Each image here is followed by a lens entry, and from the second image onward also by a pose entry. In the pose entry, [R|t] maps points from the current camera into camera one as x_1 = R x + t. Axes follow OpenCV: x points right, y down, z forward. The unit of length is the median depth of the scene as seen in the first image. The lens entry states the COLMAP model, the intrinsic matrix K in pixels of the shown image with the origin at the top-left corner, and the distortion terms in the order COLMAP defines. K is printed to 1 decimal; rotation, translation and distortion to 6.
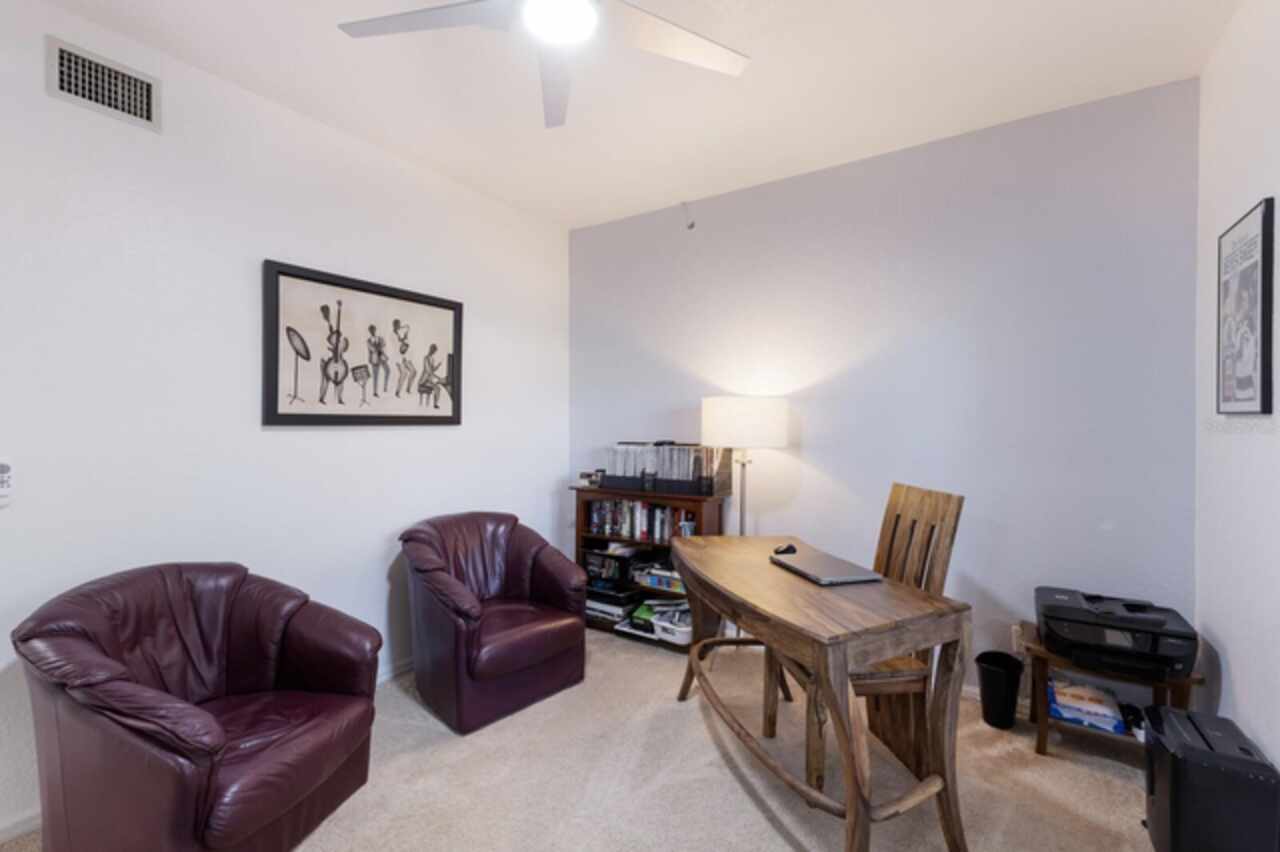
lens RADIAL K [[561.7, 0, 642.5], [0, 561.7, 422.8], [0, 0, 1]] dist [0.022459, 0.000285]
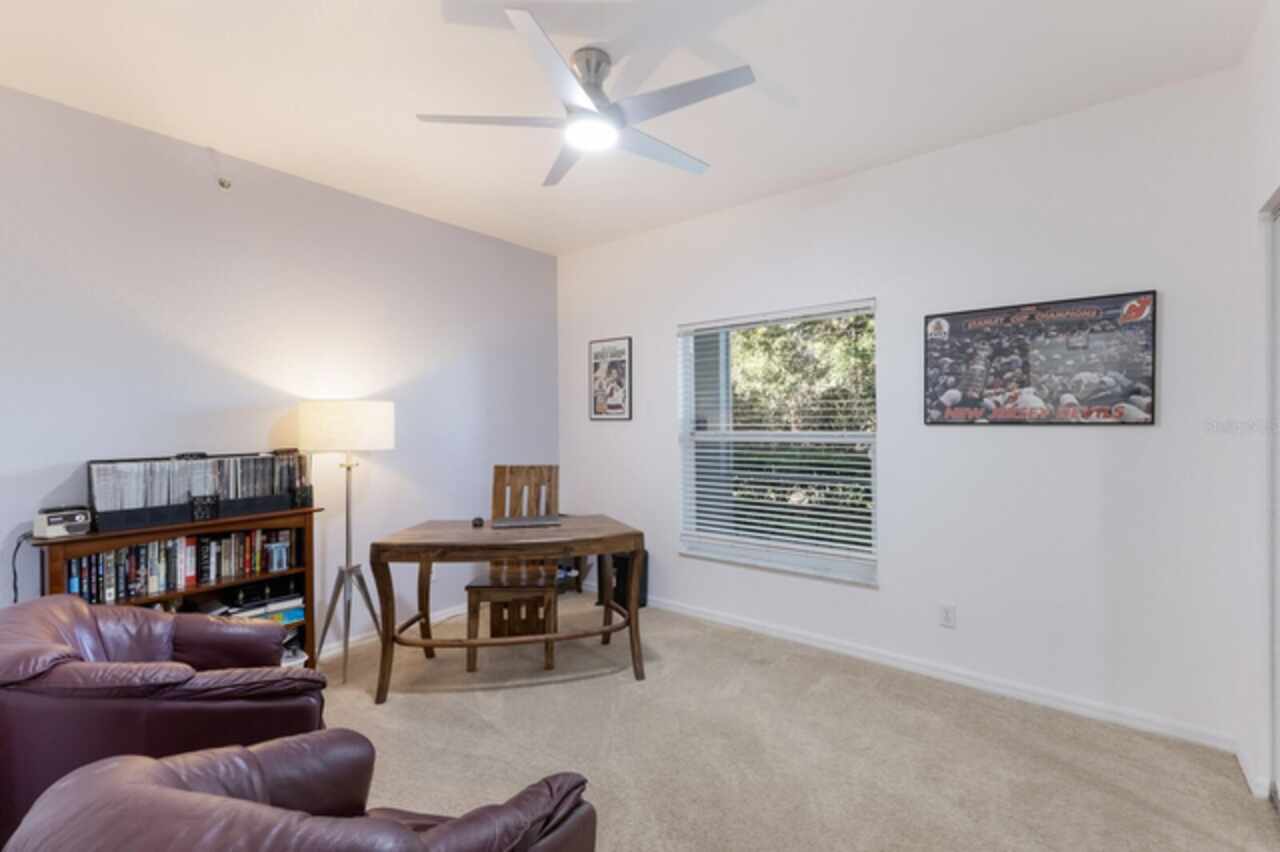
lens RADIAL K [[561.7, 0, 641.1], [0, 561.7, 426.5], [0, 0, 1]] dist [0.022459, 0.000285]
pose [[0.081833, -0.005982, 0.996628, -0.691552], [0.015784, 0.999864, 0.004706, 0.003184], [-0.996521, 0.015346, 0.081916, 0.350439]]
